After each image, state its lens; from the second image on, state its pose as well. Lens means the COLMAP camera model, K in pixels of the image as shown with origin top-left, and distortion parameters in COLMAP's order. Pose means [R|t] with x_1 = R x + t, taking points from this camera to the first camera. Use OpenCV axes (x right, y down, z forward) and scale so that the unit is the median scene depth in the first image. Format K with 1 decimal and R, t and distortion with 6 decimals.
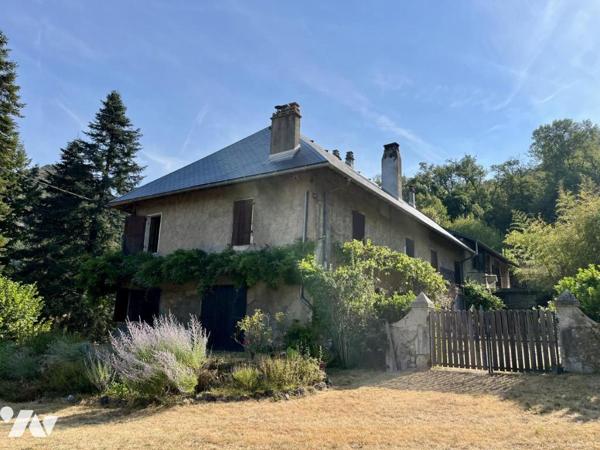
lens RADIAL K [[456.1, 0, 300.0], [0, 456.1, 225.0], [0, 0, 1]] dist [0.076940, -0.098083]
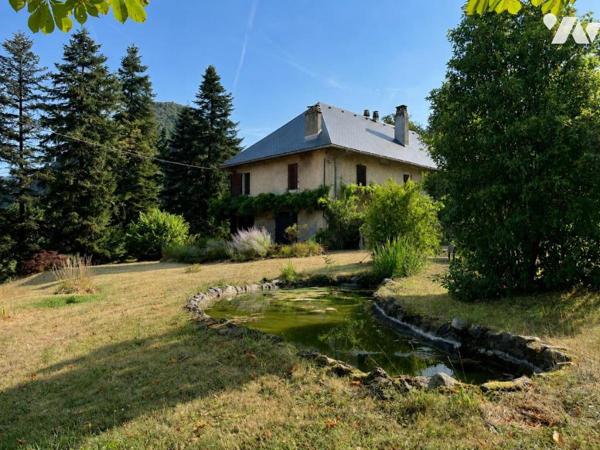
lens RADIAL K [[456.1, 0, 300.0], [0, 456.1, 225.0], [0, 0, 1]] dist [0.076940, -0.098083]
pose [[0.976199, -0.042663, -0.212640, 0.261759], [0.079072, 0.982987, 0.165786, -0.108770], [0.201950, -0.178654, 0.962964, -0.713573]]
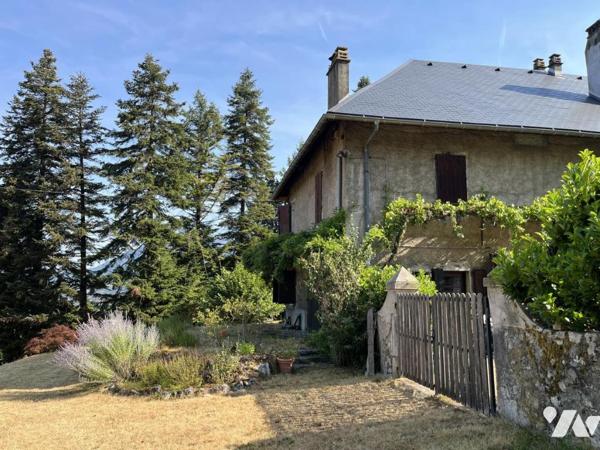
lens RADIAL K [[456.1, 0, 300.0], [0, 456.1, 225.0], [0, 0, 1]] dist [0.076940, -0.098083]
pose [[0.698900, -0.133922, -0.702569, 0.474169], [0.184671, 0.982794, -0.003631, 0.042855], [0.690967, -0.127207, 0.711606, 0.300615]]
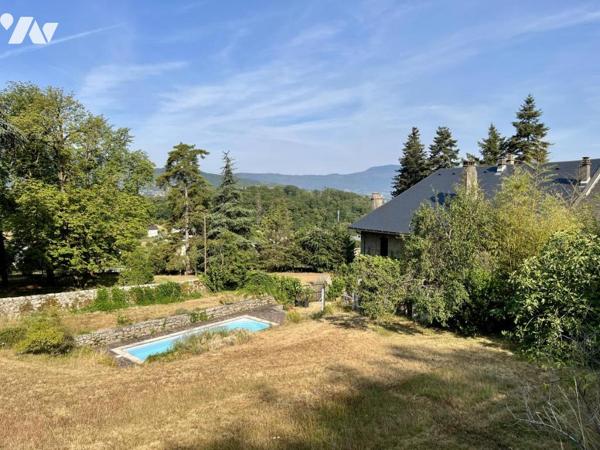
lens RADIAL K [[456.1, 0, 300.0], [0, 456.1, 225.0], [0, 0, 1]] dist [0.076940, -0.098083]
pose [[-0.432730, 0.025168, -0.901172, 2.231407], [0.196965, 0.978100, -0.067263, -0.019340], [0.879744, -0.206606, -0.428211, 1.607812]]
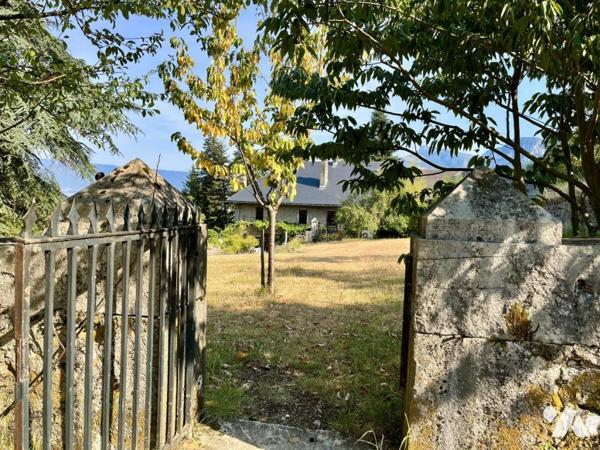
lens RADIAL K [[456.1, 0, 300.0], [0, 456.1, 225.0], [0, 0, 1]] dist [0.076940, -0.098083]
pose [[0.252795, 0.023461, -0.967235, 3.039721], [0.201017, 0.976618, 0.076226, -0.090081], [0.946407, -0.213700, 0.242168, 0.535999]]
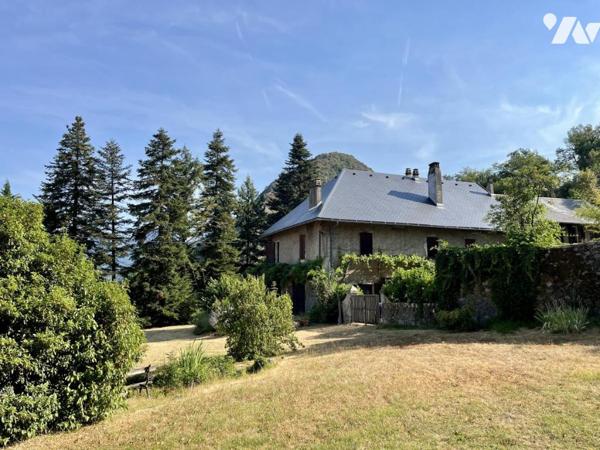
lens RADIAL K [[456.1, 0, 300.0], [0, 456.1, 225.0], [0, 0, 1]] dist [0.076940, -0.098083]
pose [[0.832527, -0.117028, -0.541482, 0.848958], [0.160150, 0.986540, 0.033014, -0.150626], [0.530330, -0.114204, 0.840064, -0.528257]]
